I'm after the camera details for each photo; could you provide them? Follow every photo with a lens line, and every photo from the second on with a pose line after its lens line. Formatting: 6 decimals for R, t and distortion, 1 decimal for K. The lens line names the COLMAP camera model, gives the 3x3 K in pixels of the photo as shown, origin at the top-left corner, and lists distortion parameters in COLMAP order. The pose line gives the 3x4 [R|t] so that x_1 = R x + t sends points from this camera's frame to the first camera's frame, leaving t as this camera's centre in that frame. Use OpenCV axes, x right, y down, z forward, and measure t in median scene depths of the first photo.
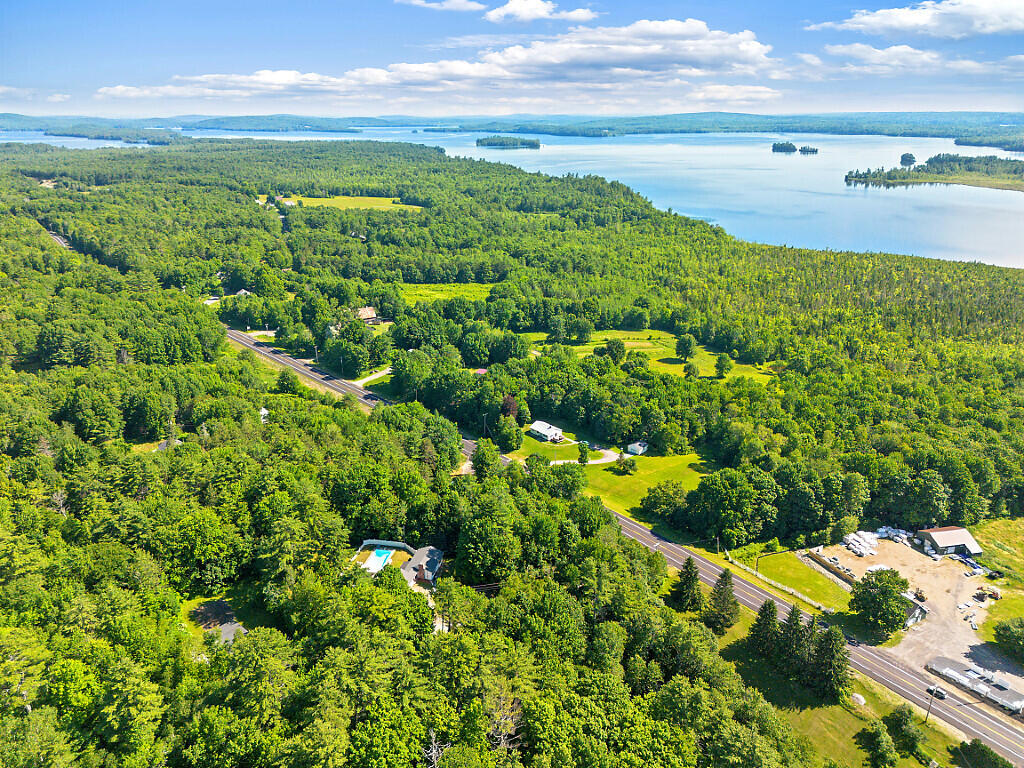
lens RADIAL K [[731.1, 0, 512.0], [0, 731.1, 384.0], [0, 0, 1]] dist [0.073316, -0.078692]
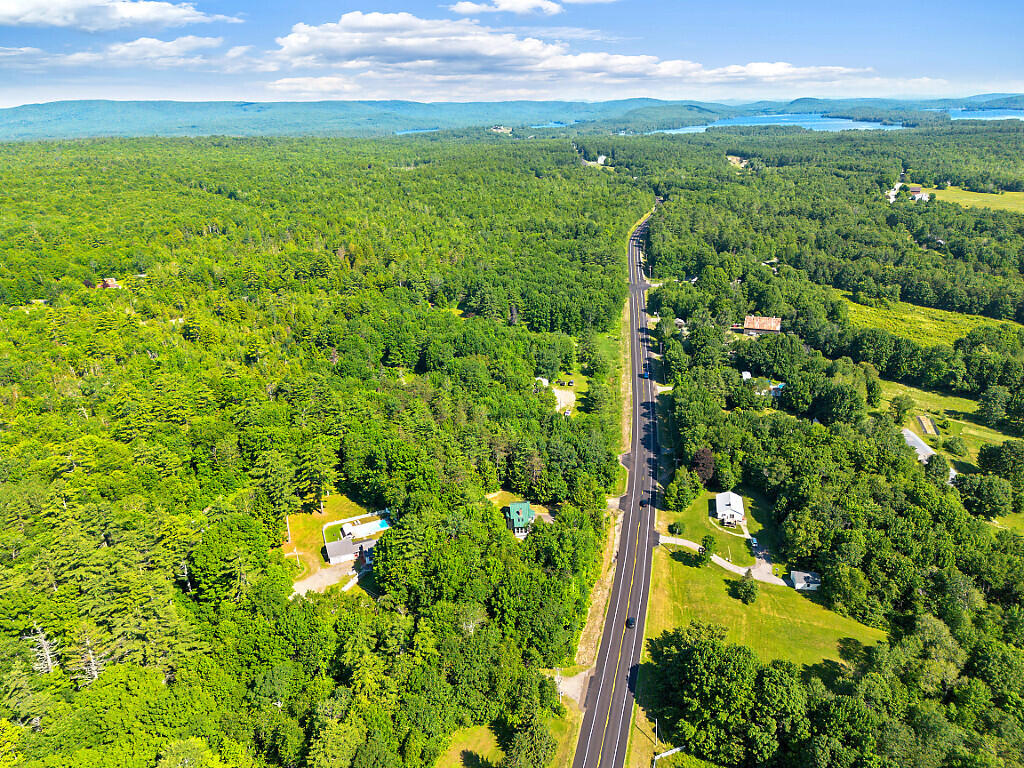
lens RADIAL K [[716.0, 0, 512.0], [0, 716.0, 384.0], [0, 0, 1]] dist [0.067969, -0.067188]
pose [[0.585124, 0.281260, -0.760607, 0.405173], [-0.258668, 0.953666, 0.153660, -0.105867], [0.768583, 0.106834, 0.630766, 0.274609]]
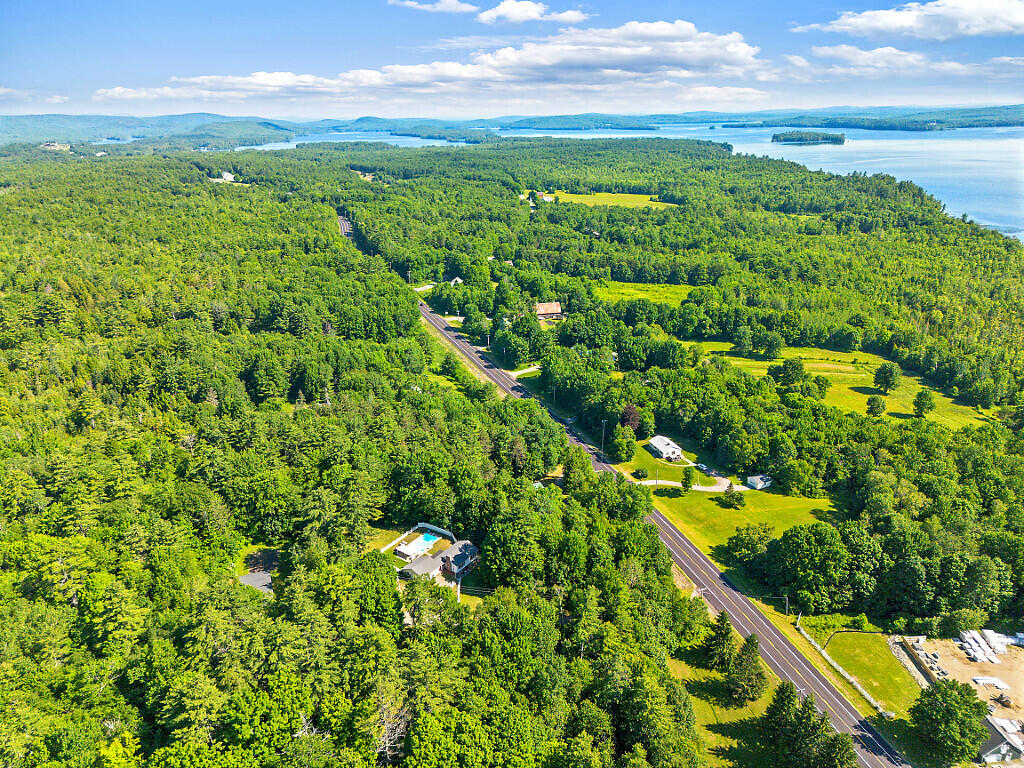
lens RADIAL K [[716.0, 0, 512.0], [0, 716.0, 384.0], [0, 0, 1]] dist [0.067969, -0.067188]
pose [[0.925205, 0.121163, -0.359603, 0.164074], [-0.117395, 0.992557, 0.032387, -0.020949], [0.360851, 0.012251, 0.932543, 0.050498]]
